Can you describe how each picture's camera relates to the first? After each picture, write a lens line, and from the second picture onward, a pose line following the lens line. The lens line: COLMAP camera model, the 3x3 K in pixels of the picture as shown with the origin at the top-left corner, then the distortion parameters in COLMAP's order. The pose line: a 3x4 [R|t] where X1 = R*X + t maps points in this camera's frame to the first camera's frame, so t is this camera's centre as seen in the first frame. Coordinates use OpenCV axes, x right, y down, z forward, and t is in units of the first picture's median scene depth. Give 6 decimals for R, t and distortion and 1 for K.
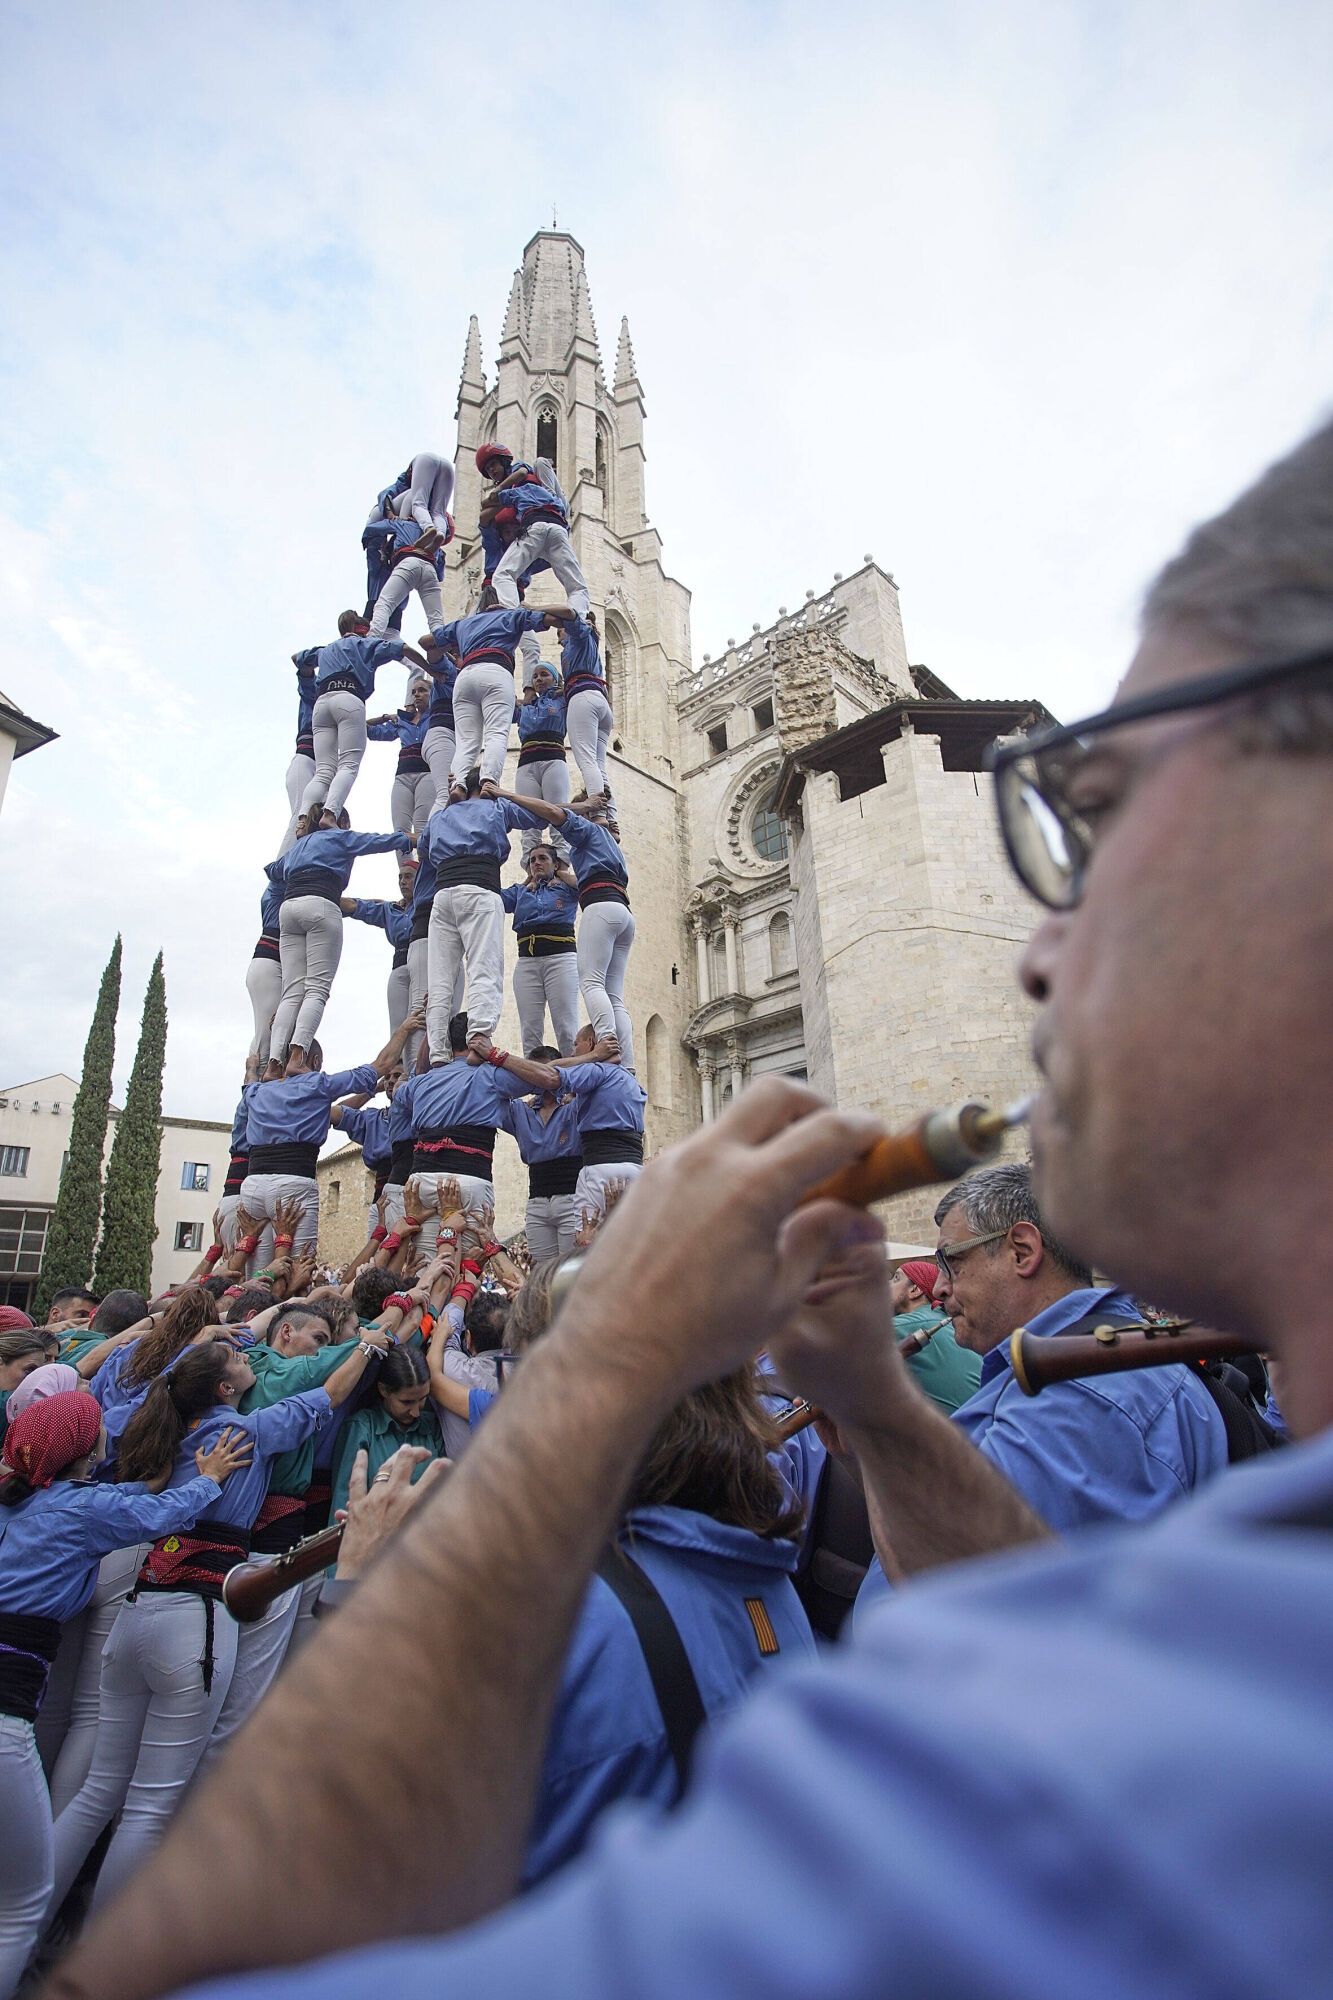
lens RADIAL K [[1053.4, 0, 679.5], [0, 1053.4, 1009.5], [0, 0, 1]] dist [-0.067350, 0.031872]
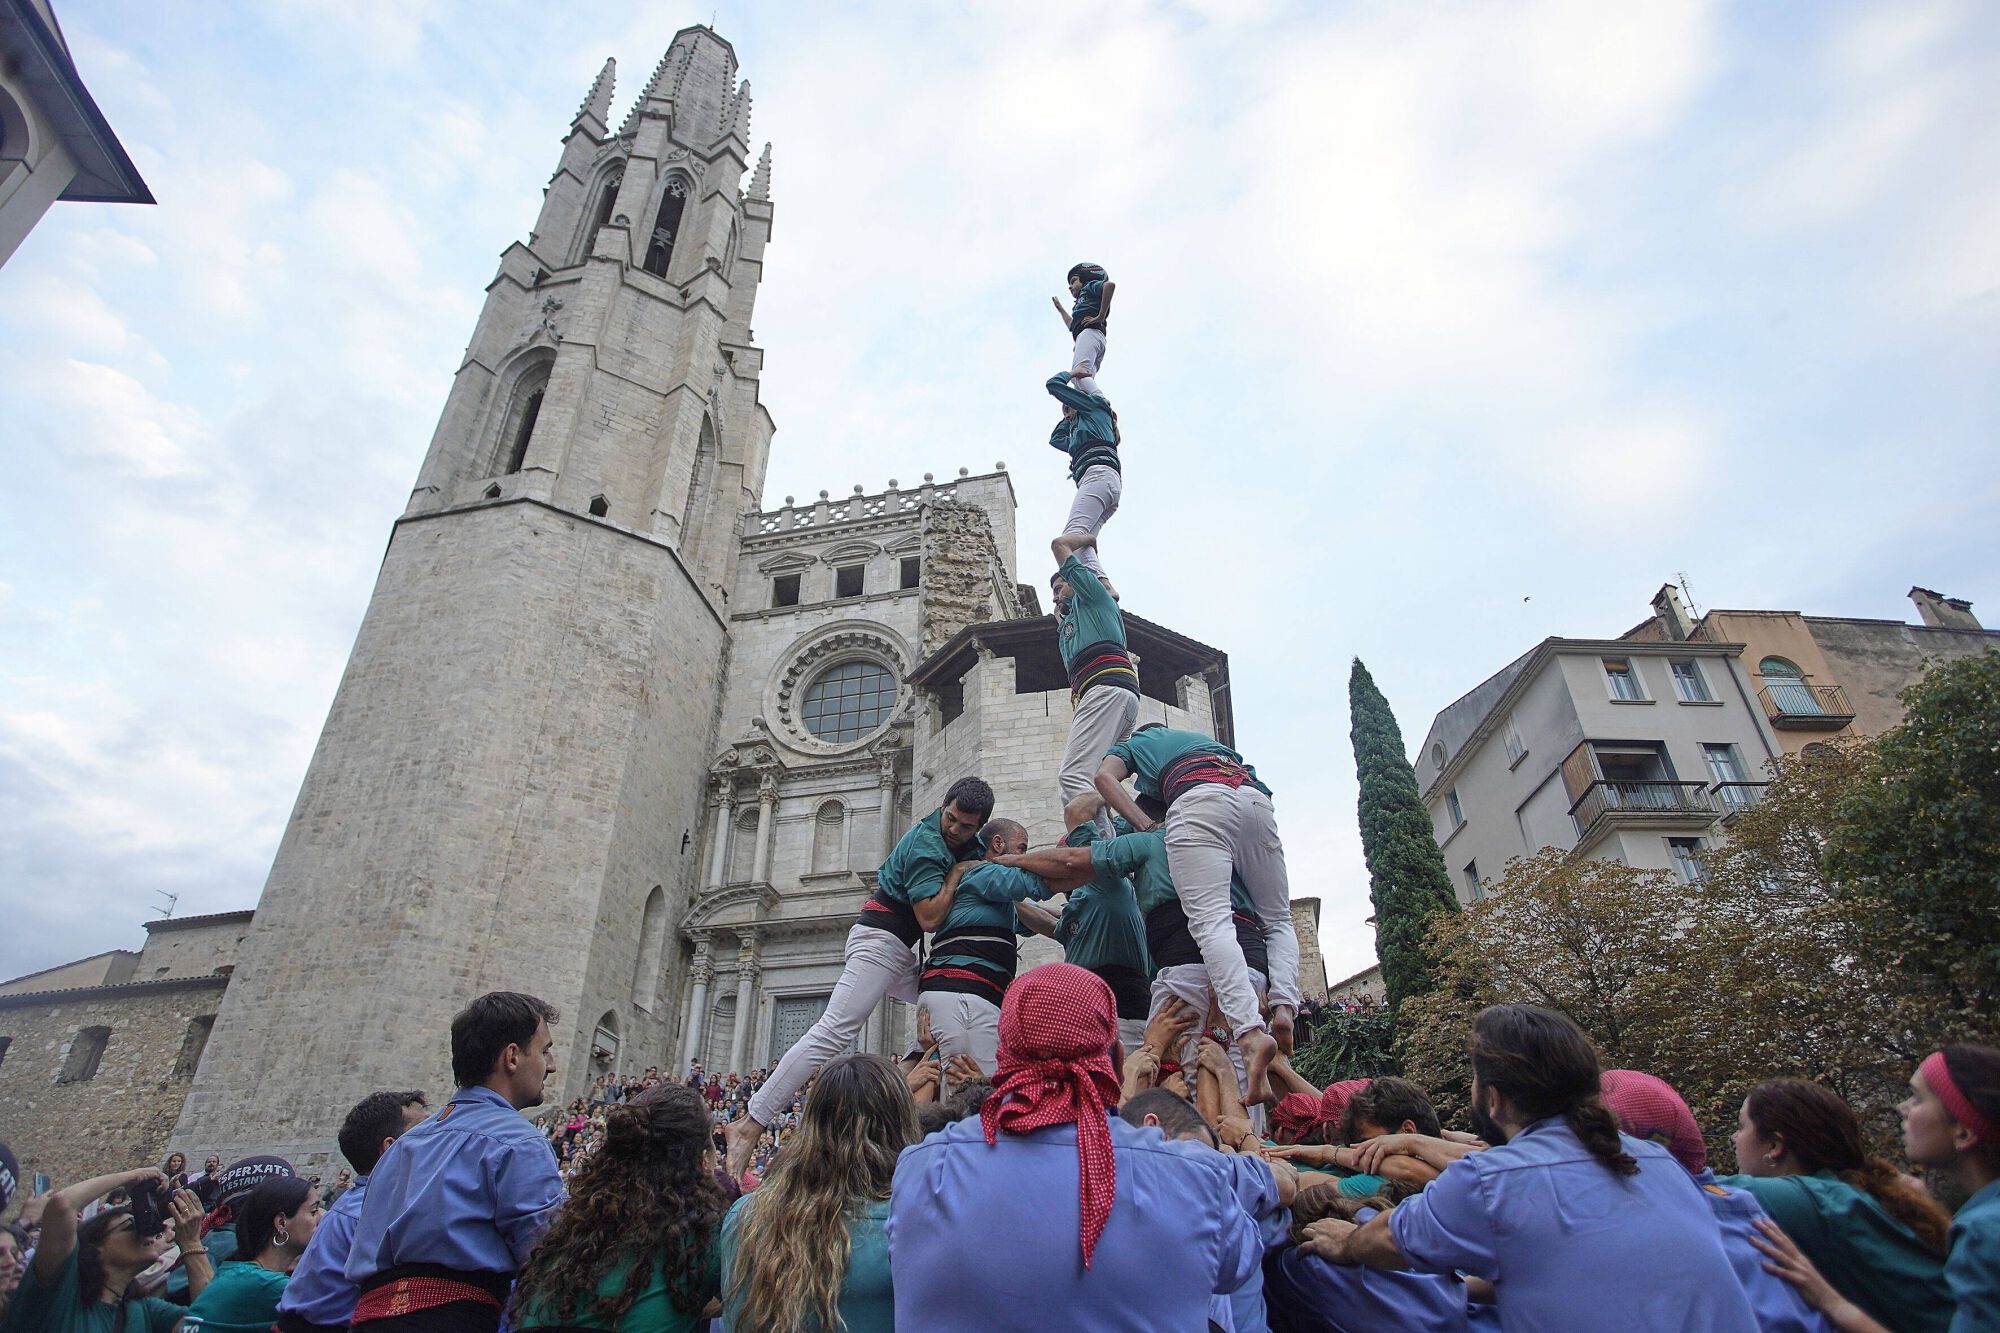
lens RADIAL K [[1137.2, 0, 1004.7], [0, 1137.2, 672.0], [0, 0, 1]] dist [-0.055547, 0.025386]
pose [[0.854124, 0.303226, 0.422524, -0.208966], [-0.186182, 0.936871, -0.295988, 0.056996], [-0.485602, 0.174144, 0.856659, 0.135164]]
